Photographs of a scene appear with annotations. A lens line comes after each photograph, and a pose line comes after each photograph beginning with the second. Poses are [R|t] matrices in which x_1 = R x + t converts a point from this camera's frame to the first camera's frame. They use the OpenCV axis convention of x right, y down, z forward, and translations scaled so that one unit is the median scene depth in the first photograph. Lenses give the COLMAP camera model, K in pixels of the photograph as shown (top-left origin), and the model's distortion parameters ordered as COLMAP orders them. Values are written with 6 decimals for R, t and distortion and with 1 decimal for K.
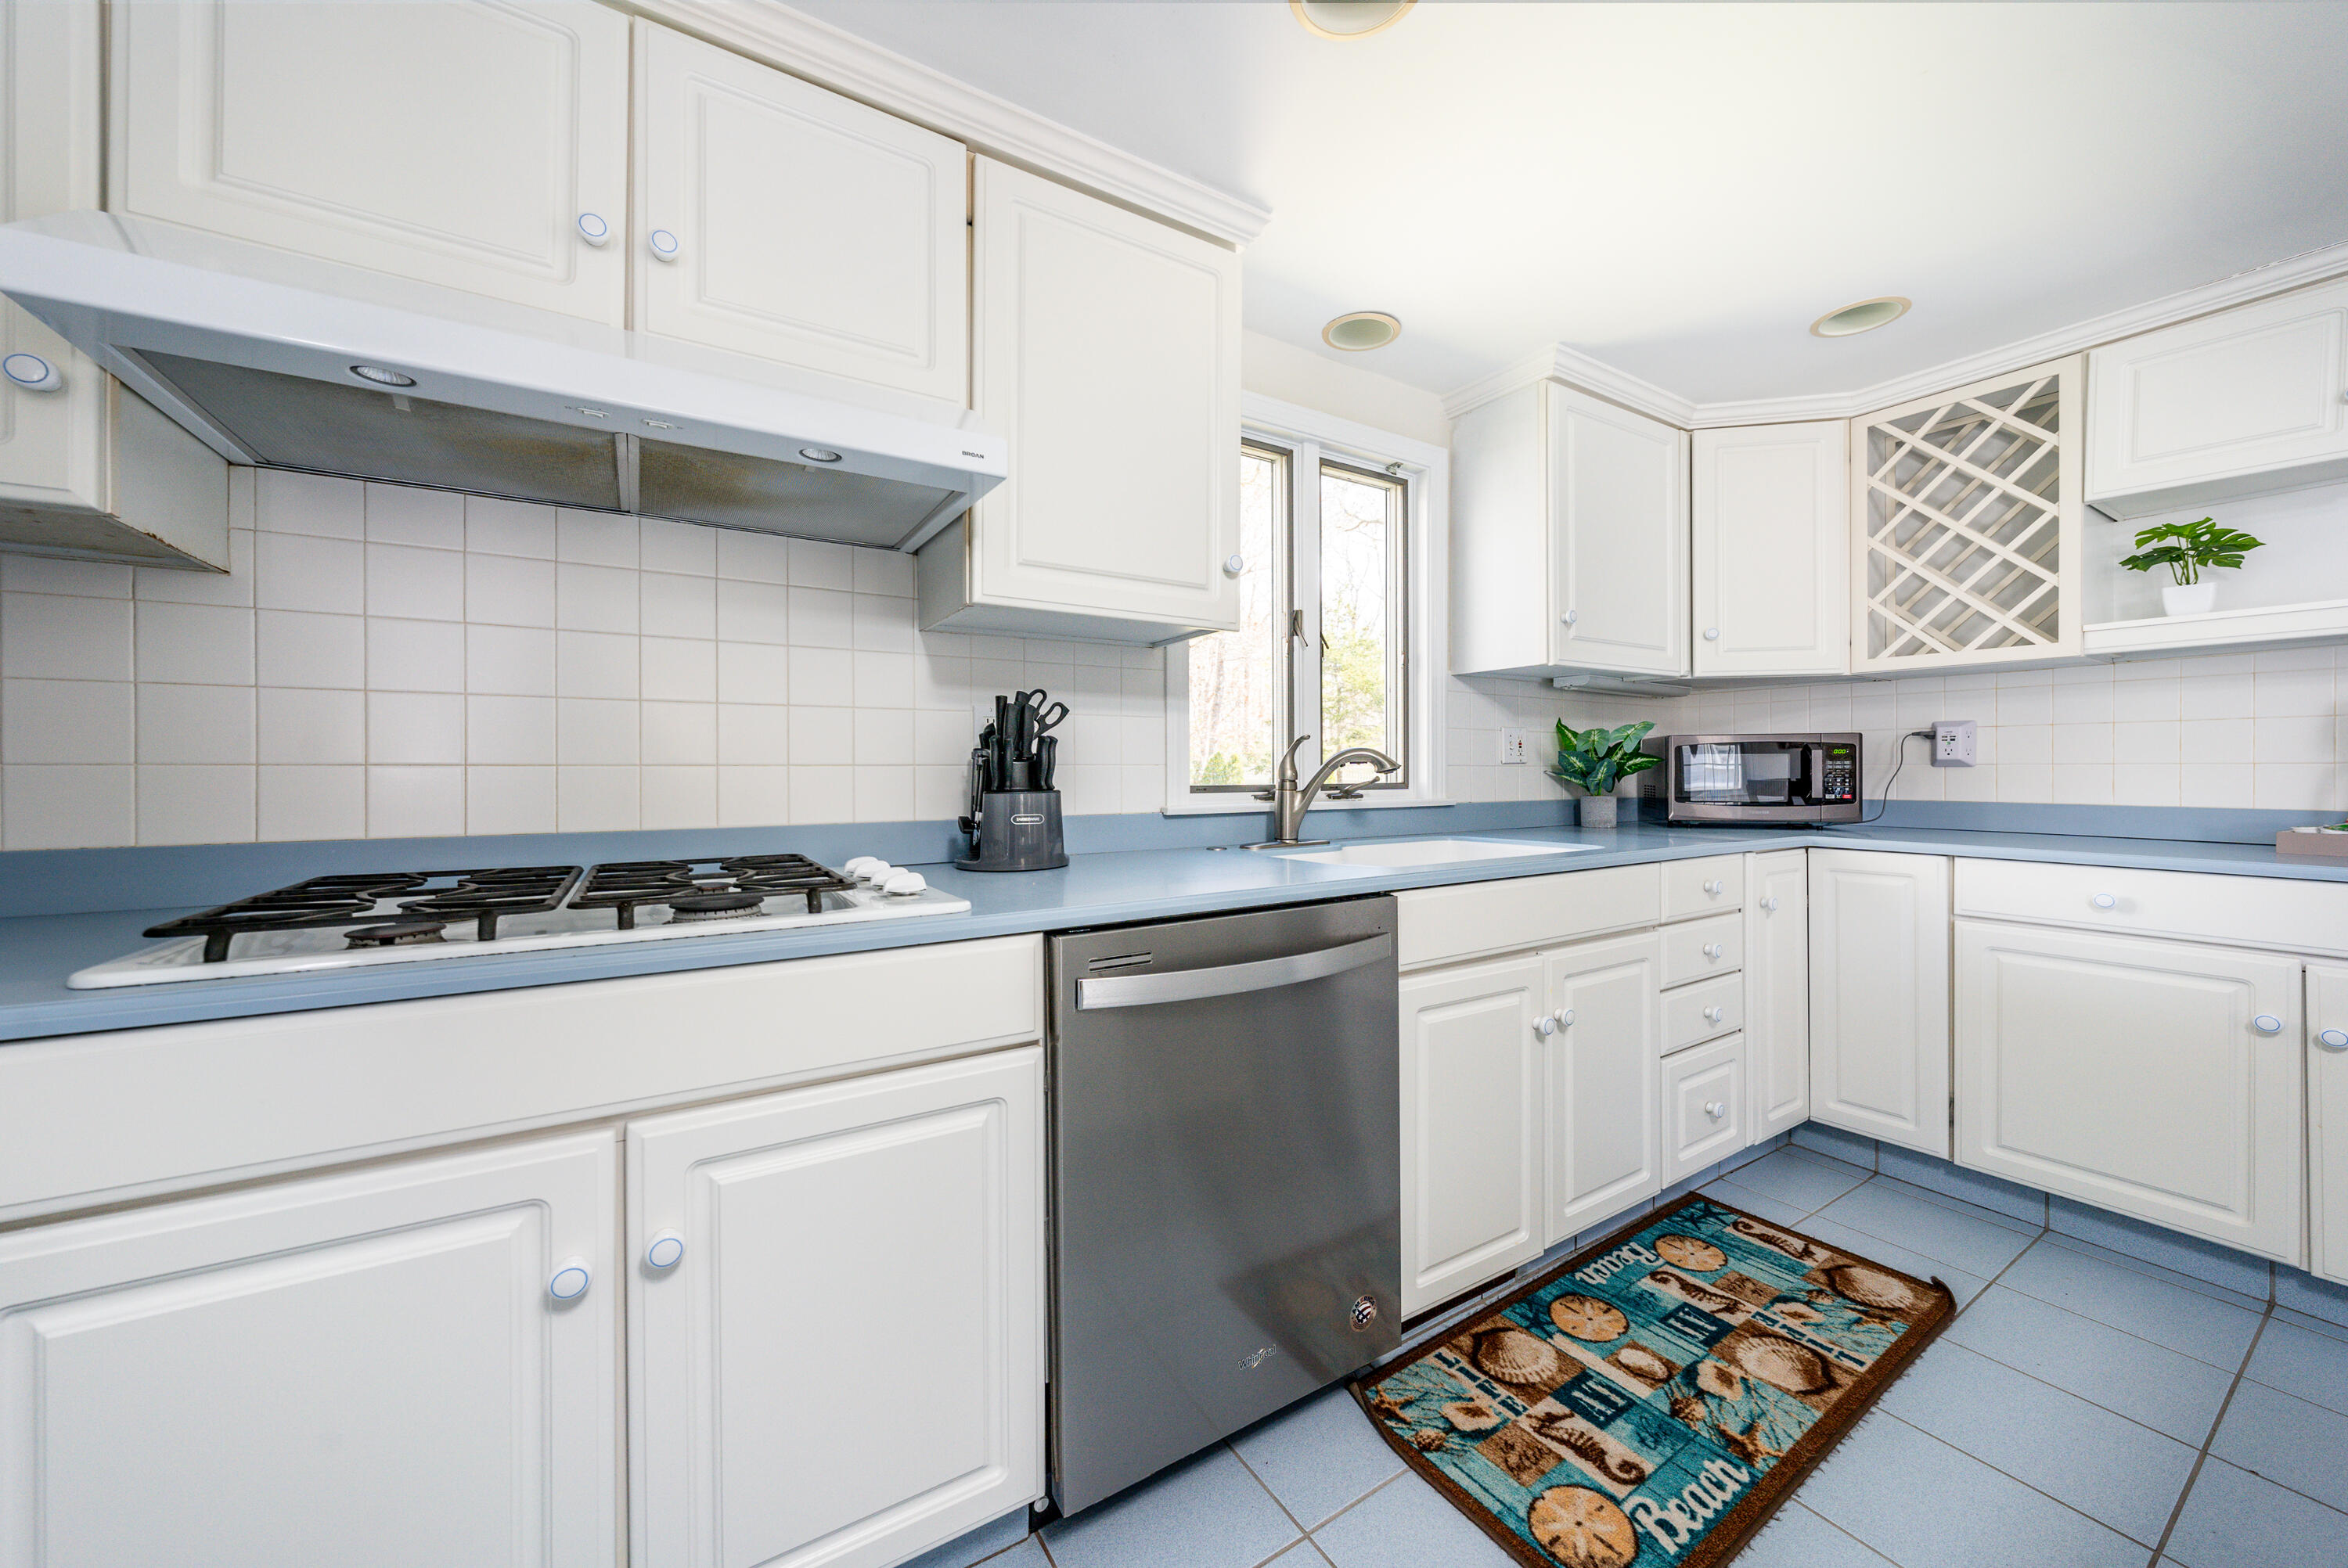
lens RADIAL K [[788.6, 0, 1151.3], [0, 788.6, 774.6], [0, 0, 1]] dist [-0.001675, -0.000072]
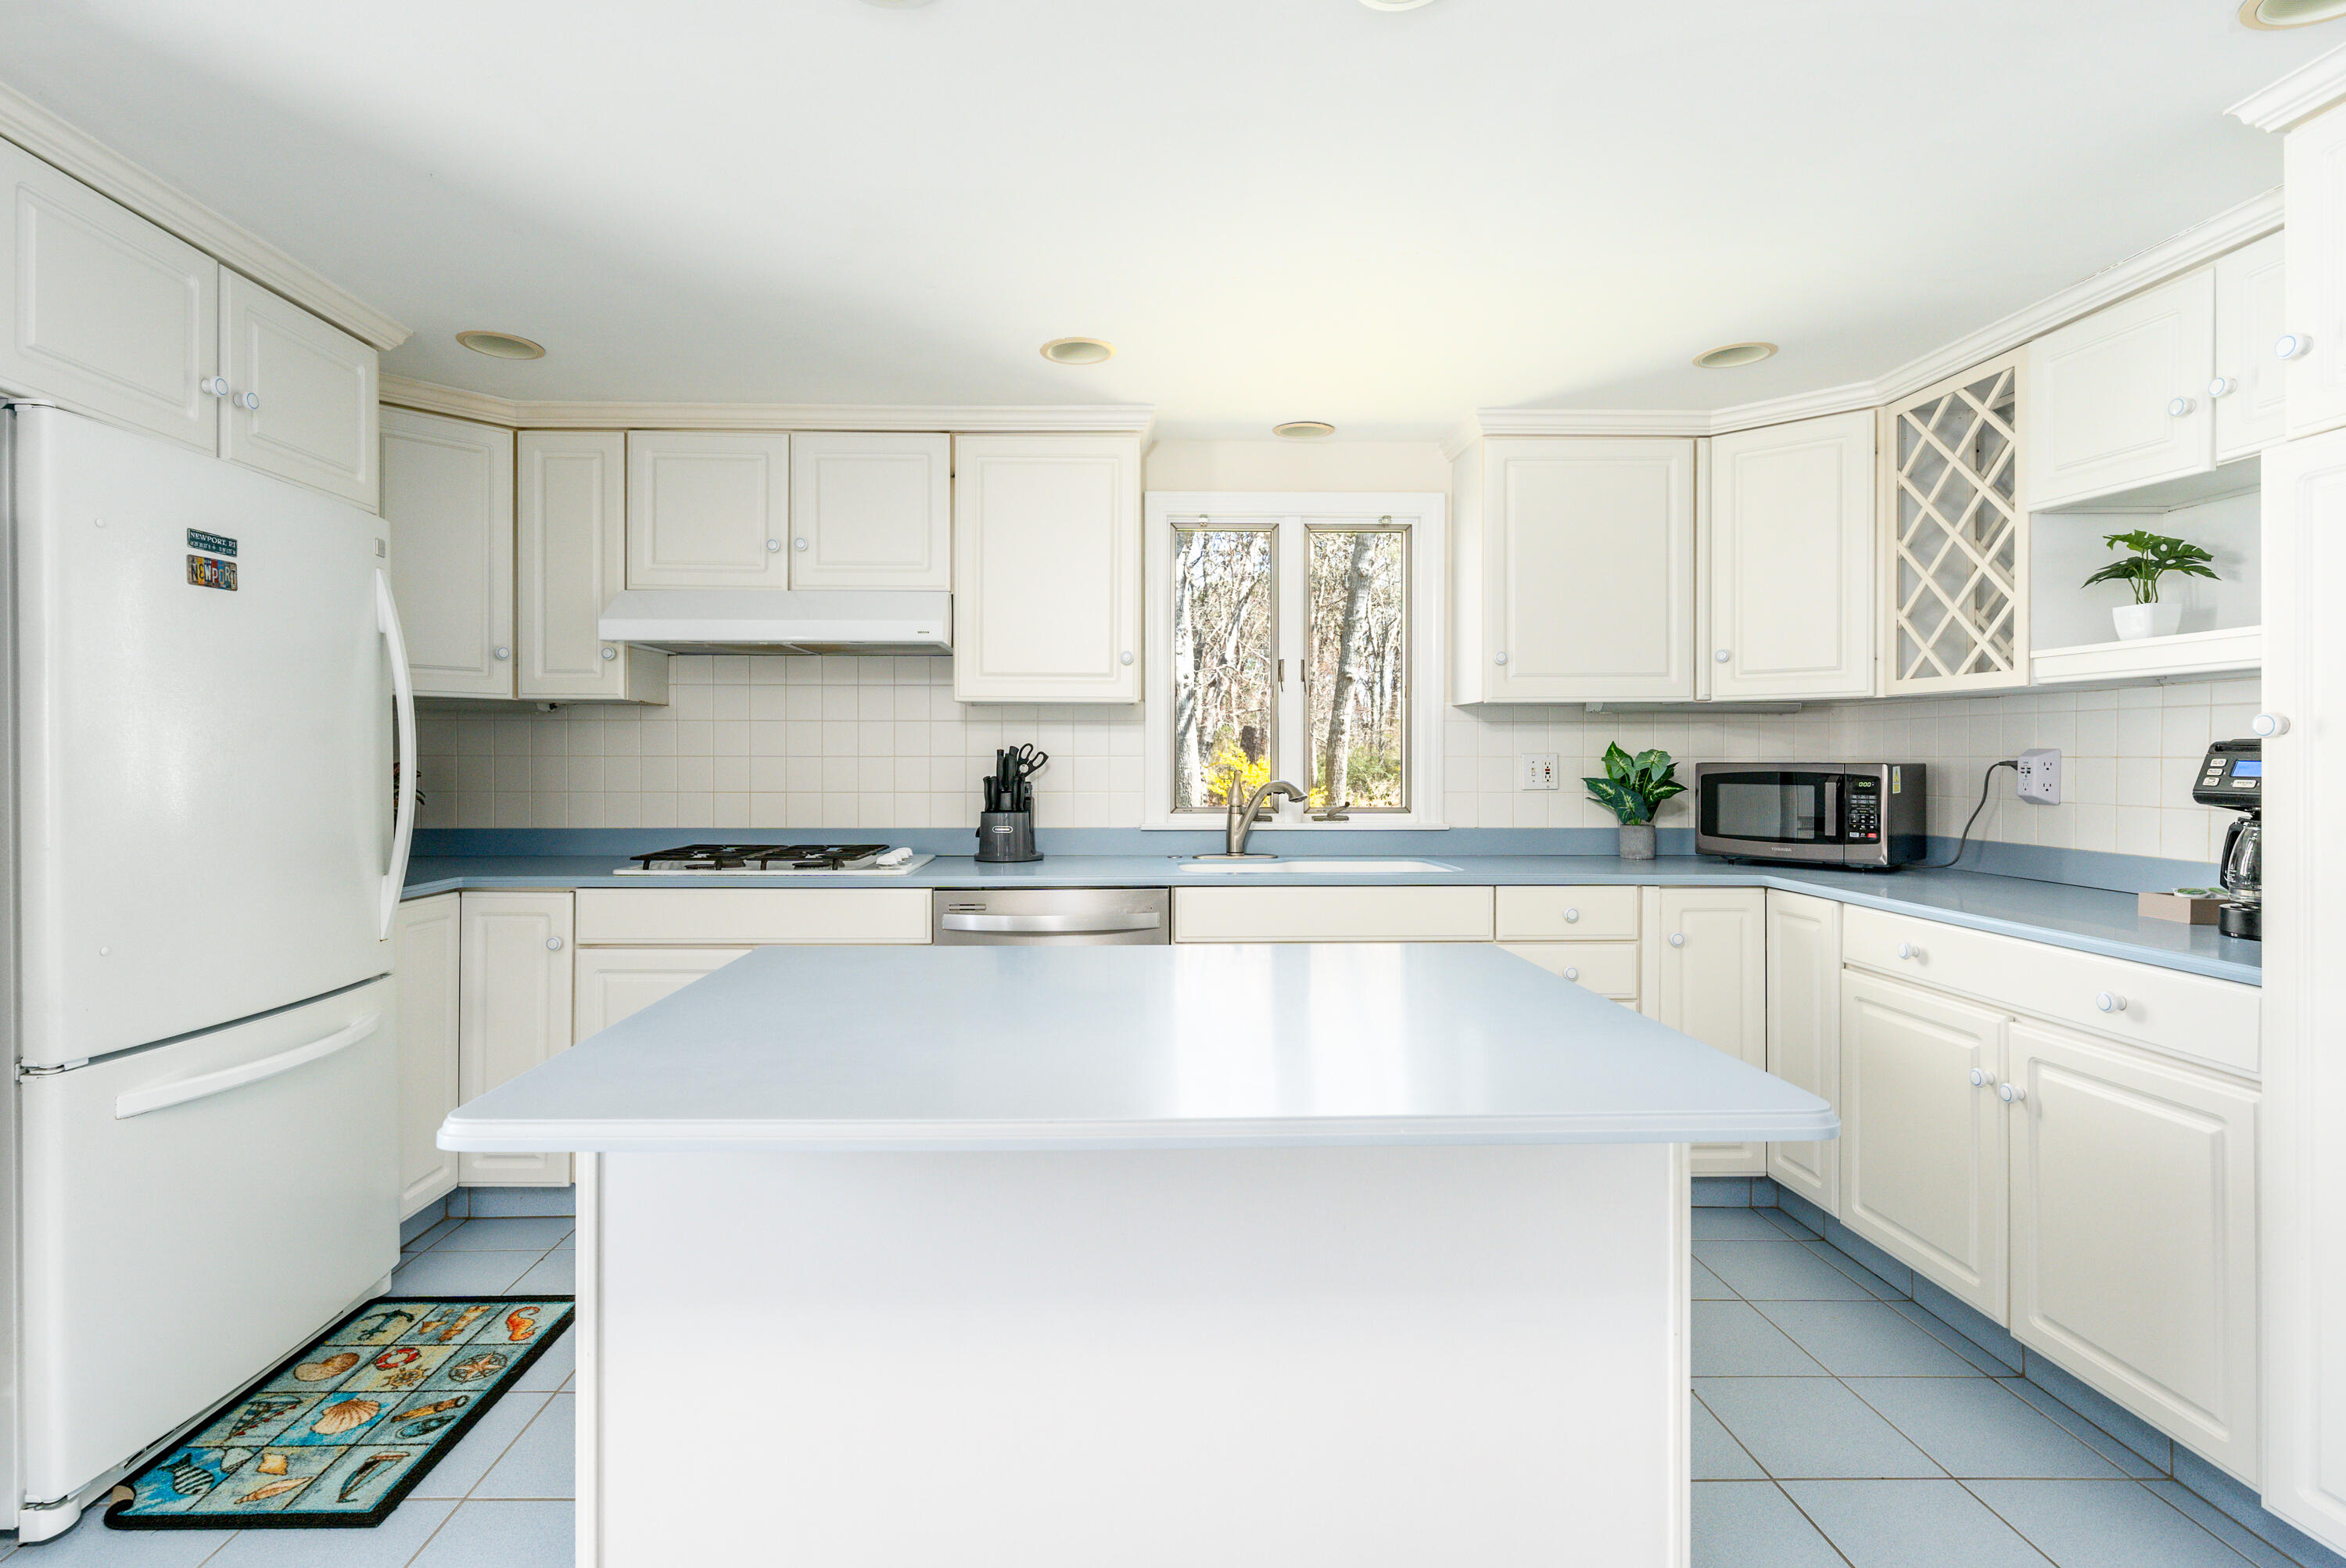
lens RADIAL K [[1071.7, 0, 1089.6], [0, 1071.7, 767.7], [0, 0, 1]] dist [0.008469, -0.000183]
pose [[0.842107, 0.002959, -0.539302, 0.957725], [-0.000631, 0.999990, 0.004500, -0.064602], [0.539310, -0.003449, 0.842100, -0.597276]]
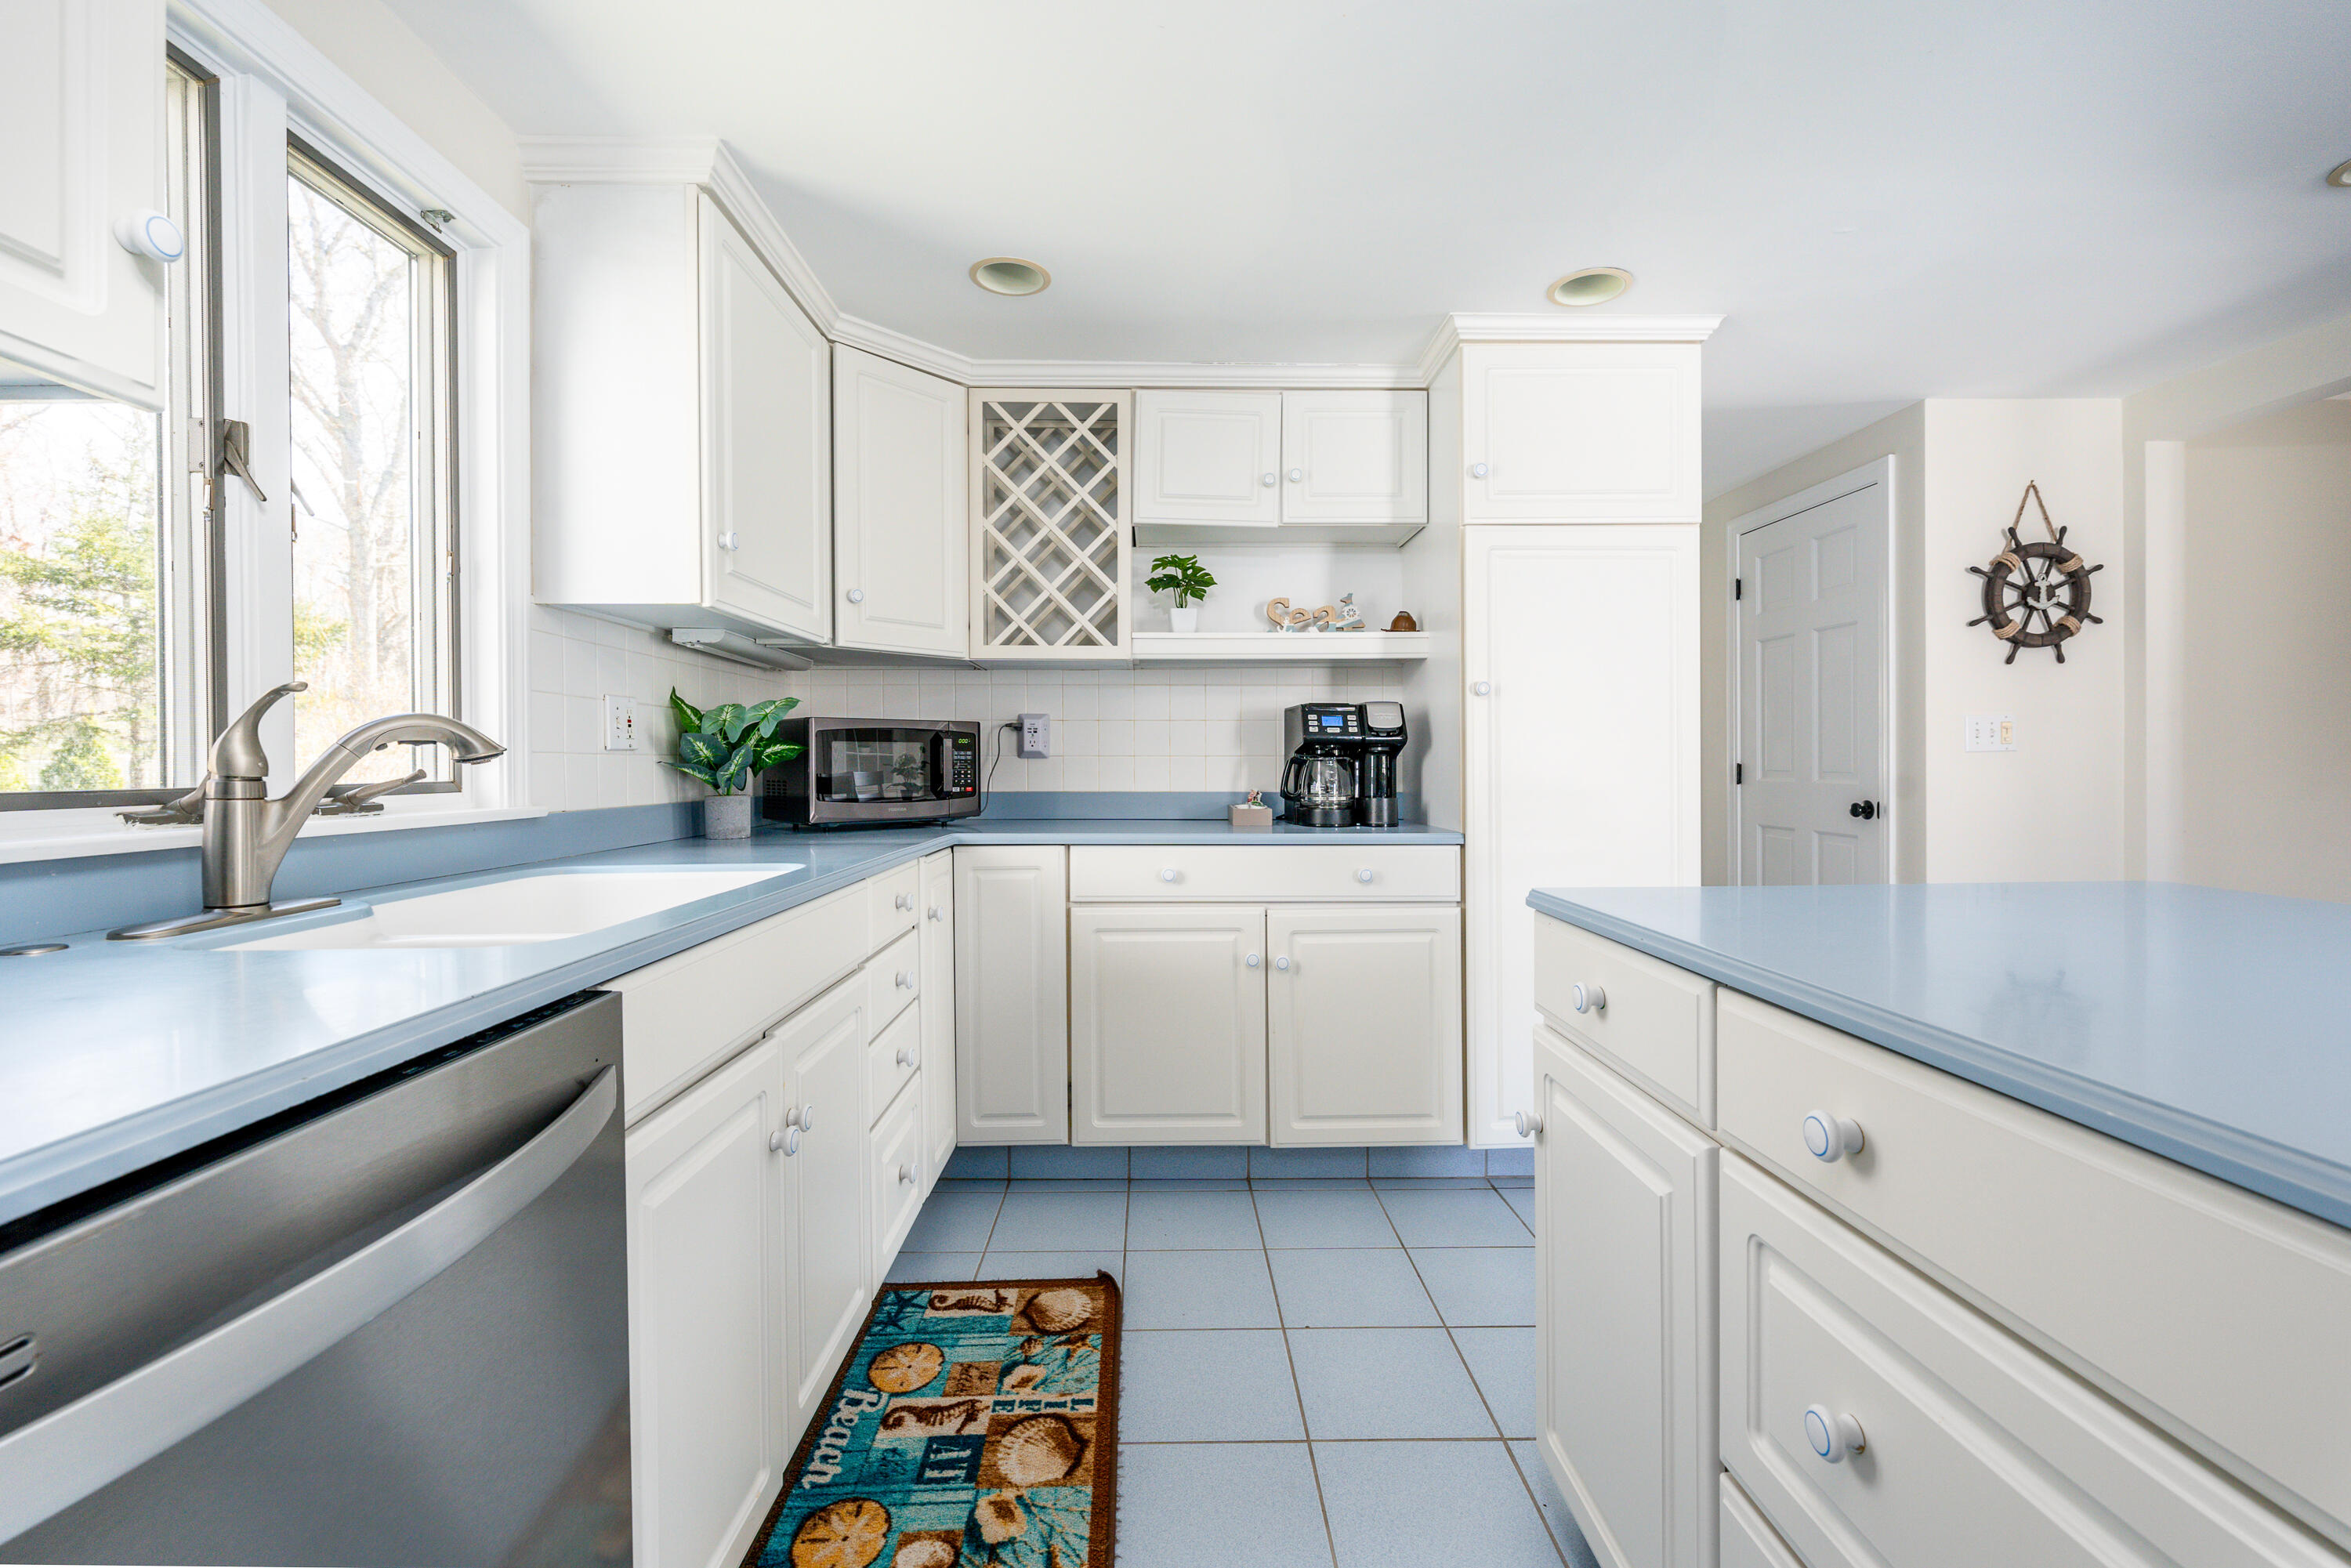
lens RADIAL K [[1011.7, 0, 1107.2], [0, 1011.7, 771.6], [0, 0, 1]] dist [-0.001122, -0.000550]
pose [[0.525085, -0.005805, 0.851030, -0.069632], [0.005722, 0.999978, 0.003290, 0.004537], [-0.851031, 0.003142, 0.525106, 0.271678]]
